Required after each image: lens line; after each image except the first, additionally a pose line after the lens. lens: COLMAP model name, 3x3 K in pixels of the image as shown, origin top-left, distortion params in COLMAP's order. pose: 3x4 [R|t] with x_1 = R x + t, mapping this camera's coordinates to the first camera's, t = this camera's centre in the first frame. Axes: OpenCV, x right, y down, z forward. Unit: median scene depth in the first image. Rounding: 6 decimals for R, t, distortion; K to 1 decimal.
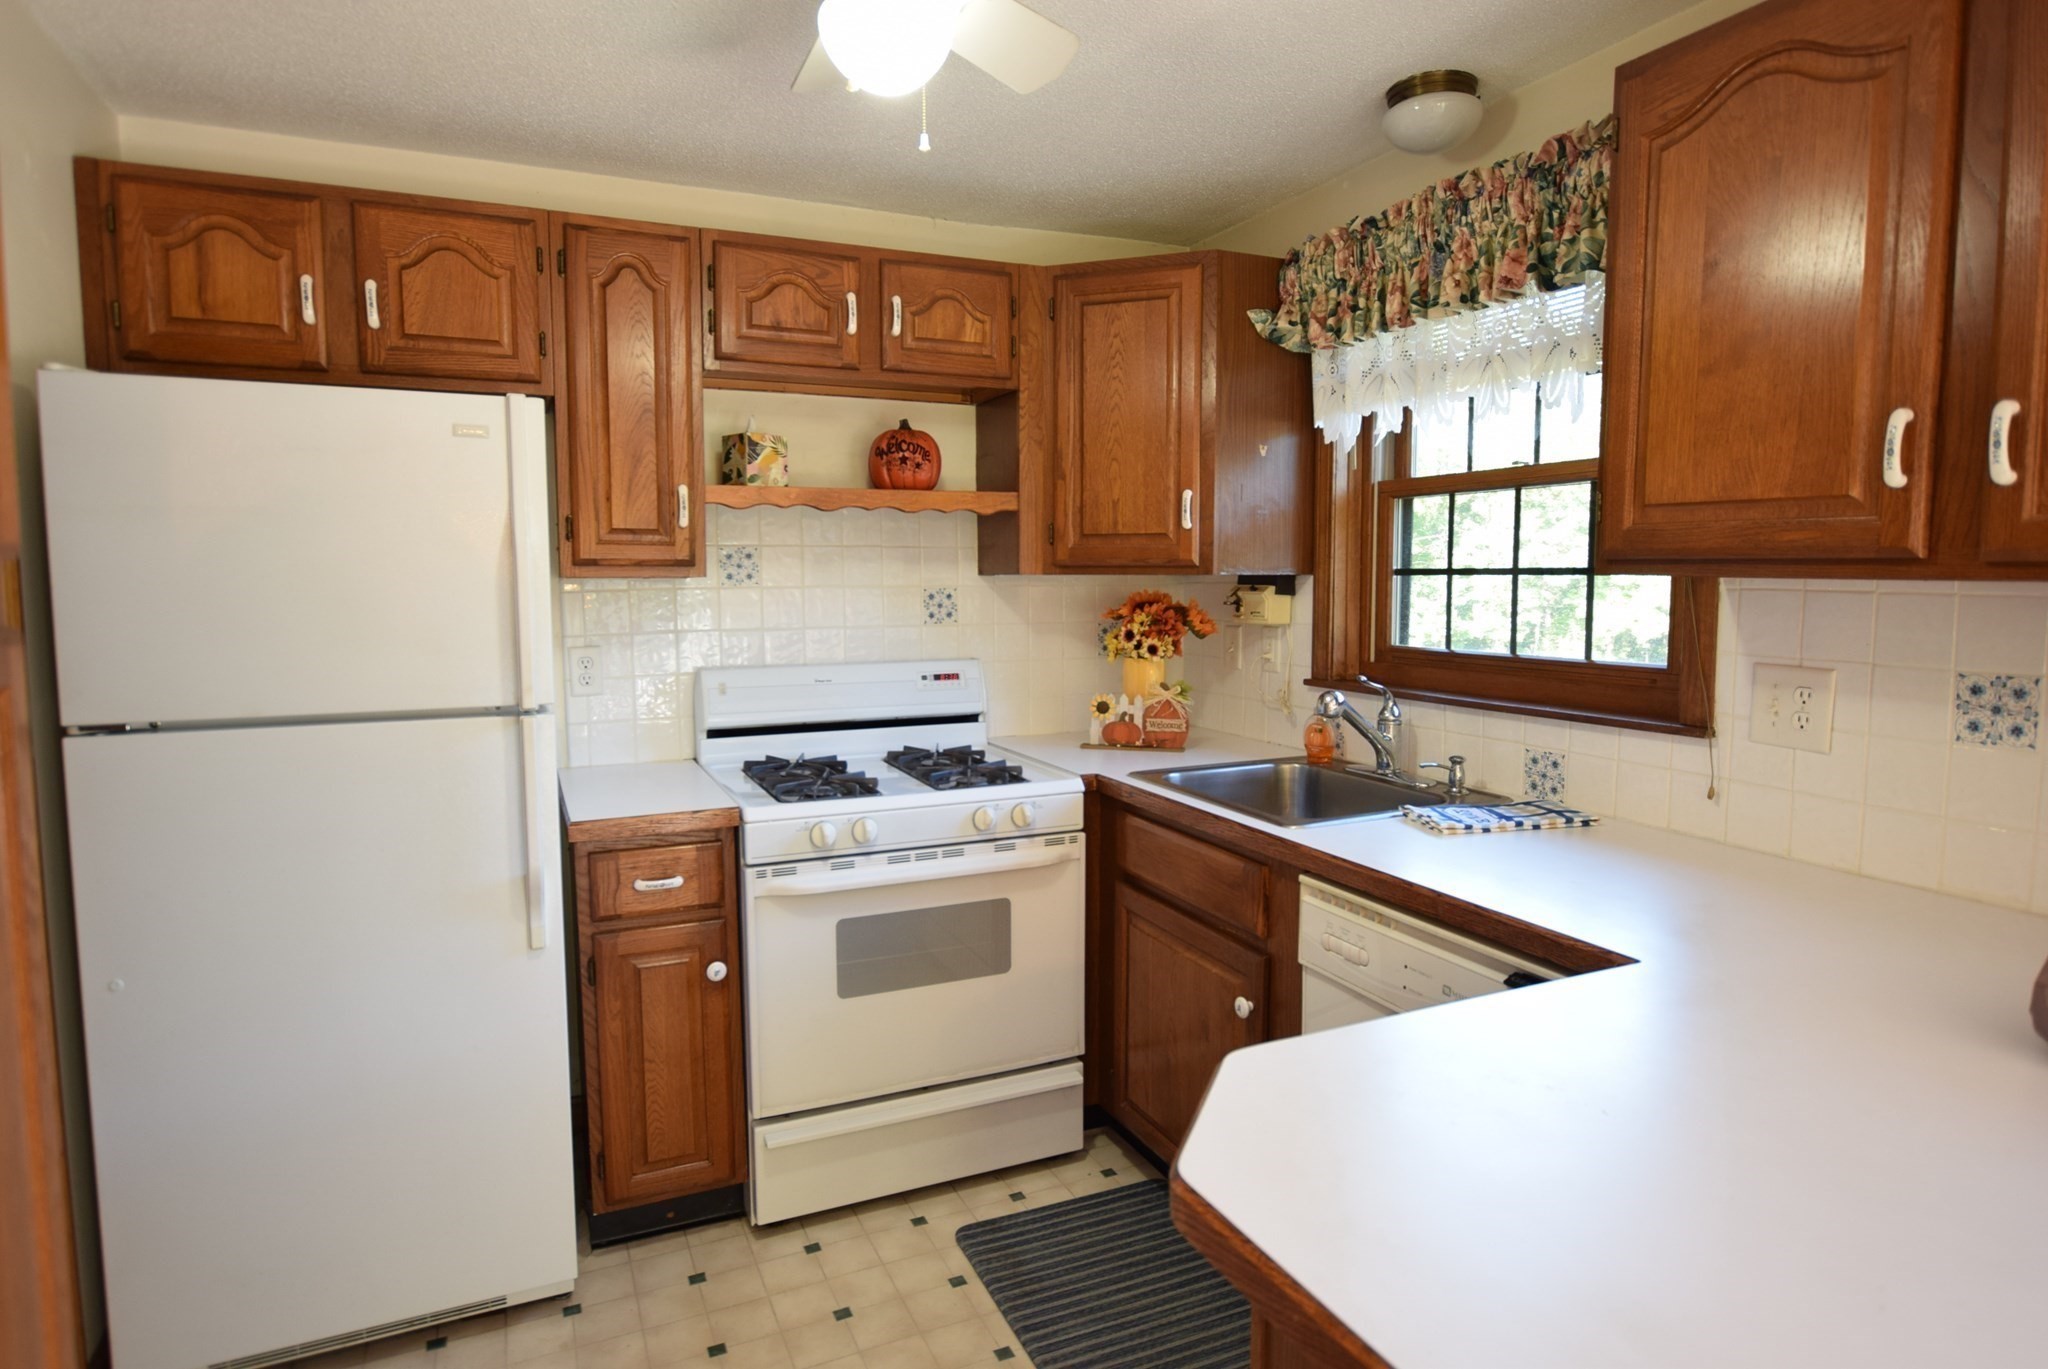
lens RADIAL K [[1138.1, 0, 1030.3], [0, 1138.1, 677.4], [0, 0, 1]] dist [-0.004263, -0.000193]
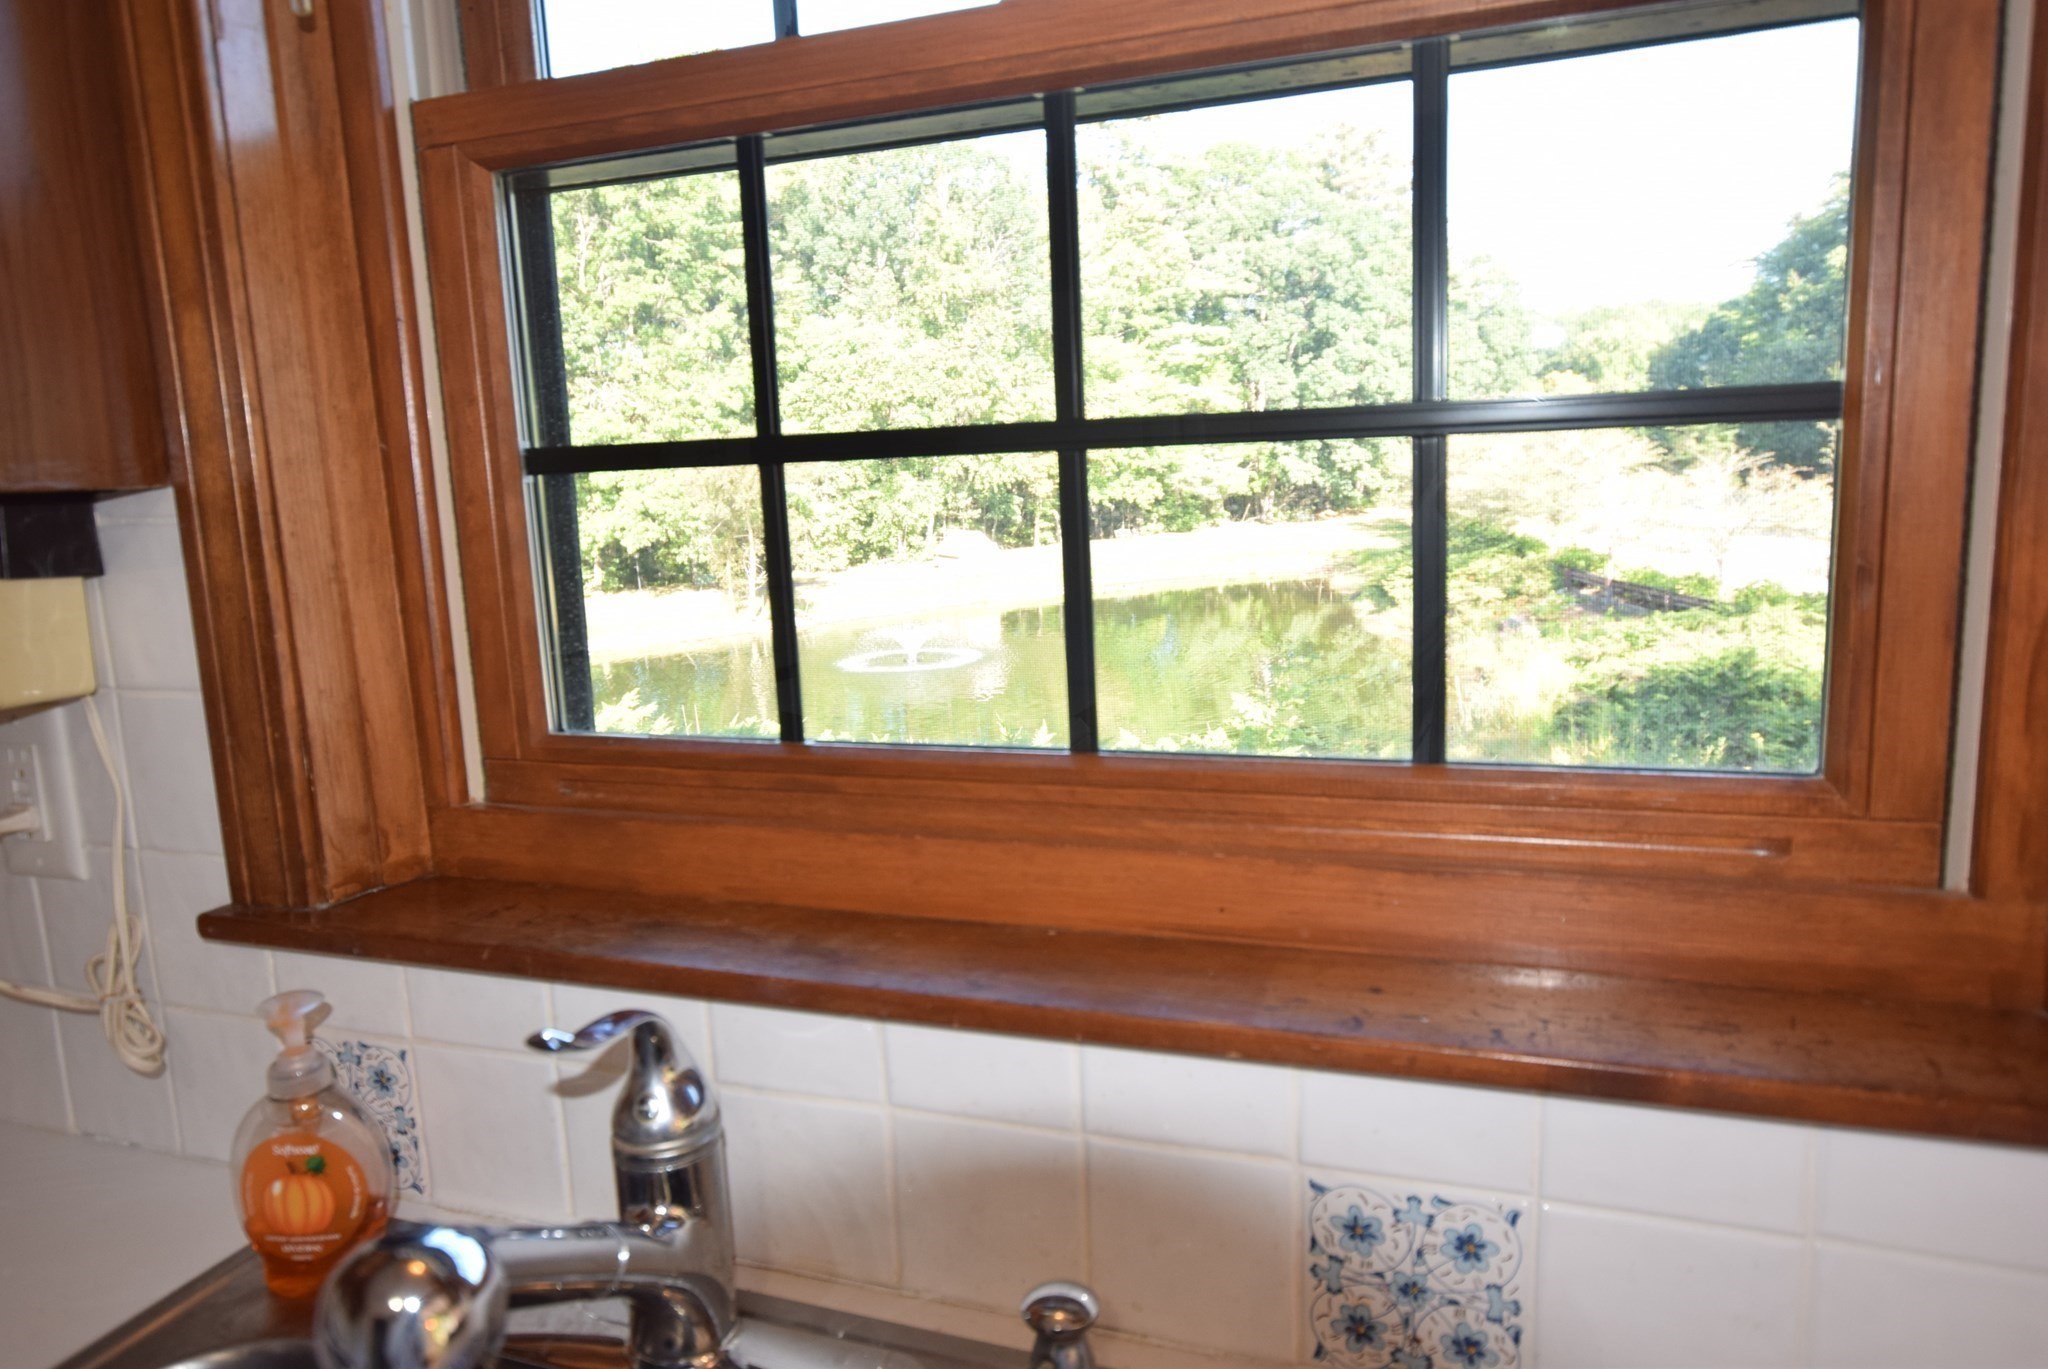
lens RADIAL K [[1348.6, 0, 1032.6], [0, 1348.6, 674.2], [0, 0, 1]] dist [0.007941, 0.002383]
pose [[0.700213, -0.139032, 0.700265, 0.175738], [0.103060, 0.990265, 0.093557, -0.060545], [-0.706456, 0.006660, 0.707726, 0.691519]]
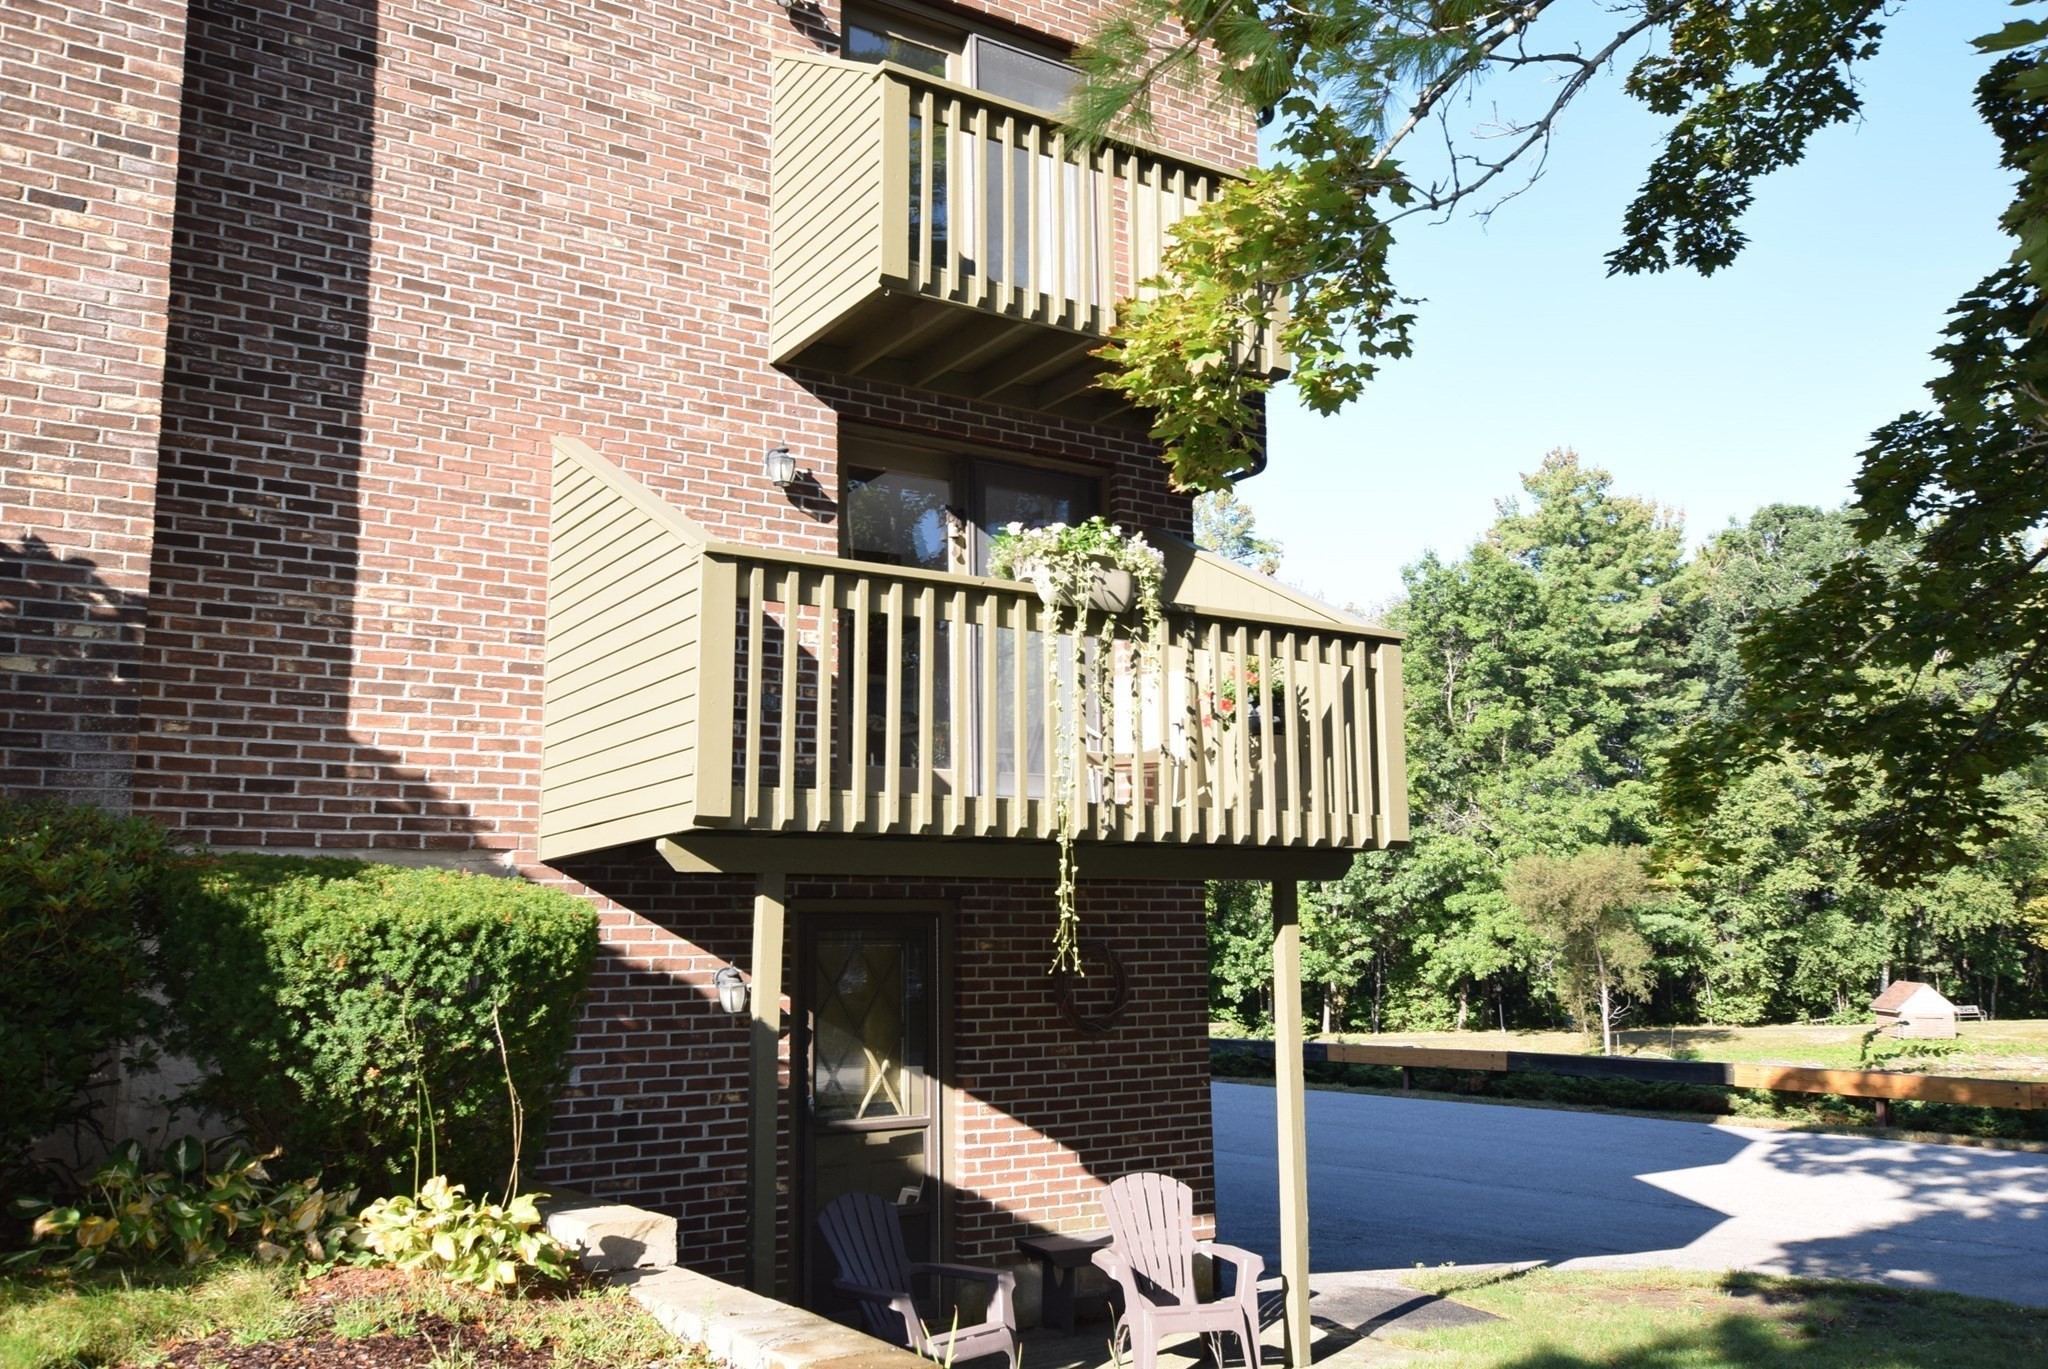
lens RADIAL K [[1715.1, 0, 1025.7], [0, 1715.1, 683.8], [0, 0, 1]] dist [-0.000187, -0.000572]
pose [[0.988413, 0.016571, 0.150883, 0.174542], [0.021406, 0.968871, -0.246637, -0.041705], [-0.150273, 0.247009, 0.957290, 0.615826]]
